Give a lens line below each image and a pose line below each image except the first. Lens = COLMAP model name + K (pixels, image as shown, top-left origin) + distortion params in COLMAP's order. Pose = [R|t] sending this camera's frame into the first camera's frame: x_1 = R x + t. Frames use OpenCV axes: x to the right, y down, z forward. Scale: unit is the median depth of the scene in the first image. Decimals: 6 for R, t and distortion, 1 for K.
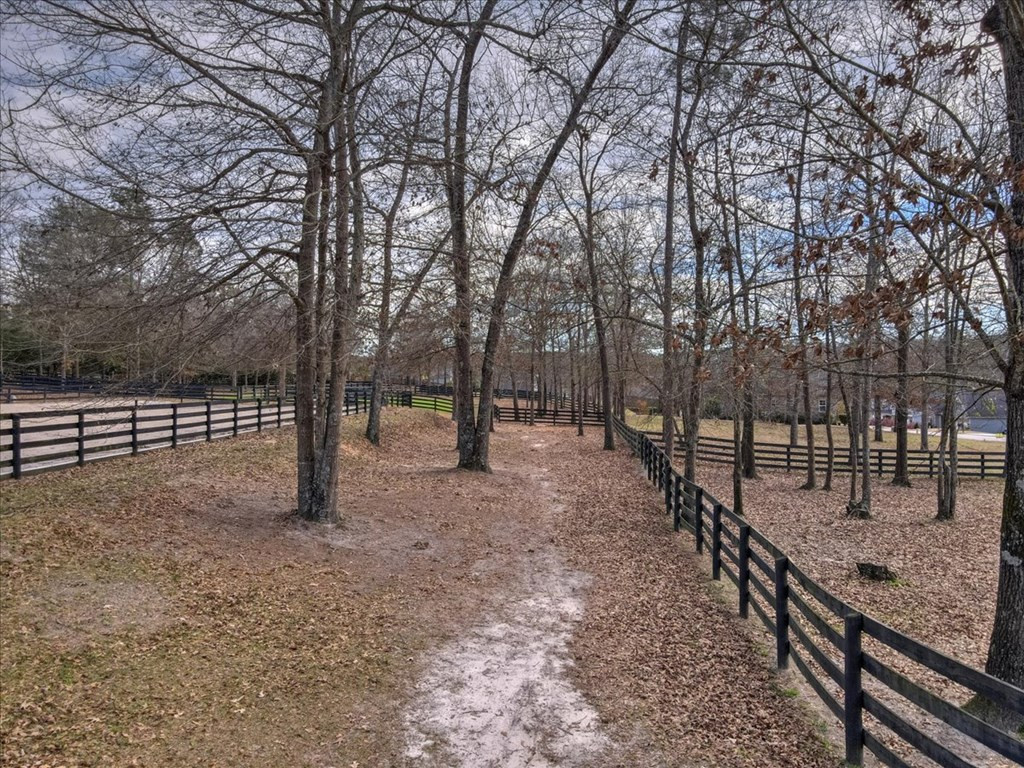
lens RADIAL K [[776.1, 0, 512.0], [0, 776.1, 384.0], [0, 0, 1]] dist [-0.006937, 0.046796]
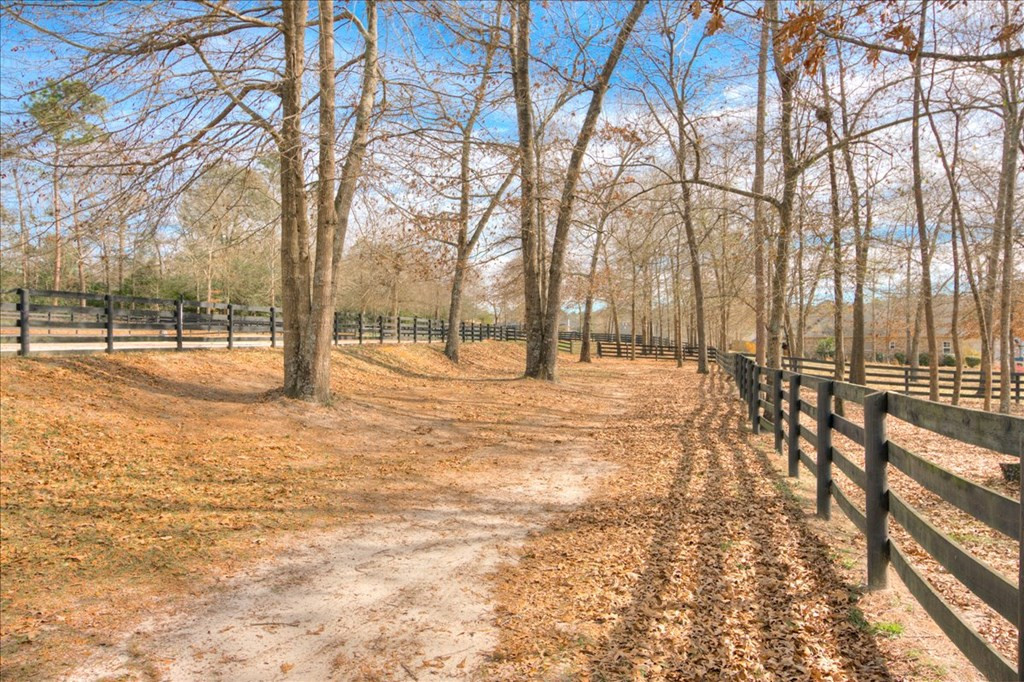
lens RADIAL K [[716.7, 0, 512.0], [0, 716.7, 341.0], [0, 0, 1]] dist [-0.002325, -0.002766]
pose [[0.986435, -0.000346, -0.164150, 0.104362], [0.000946, 0.999993, 0.003576, 0.111921], [0.164148, -0.003683, 0.986429, 0.268712]]
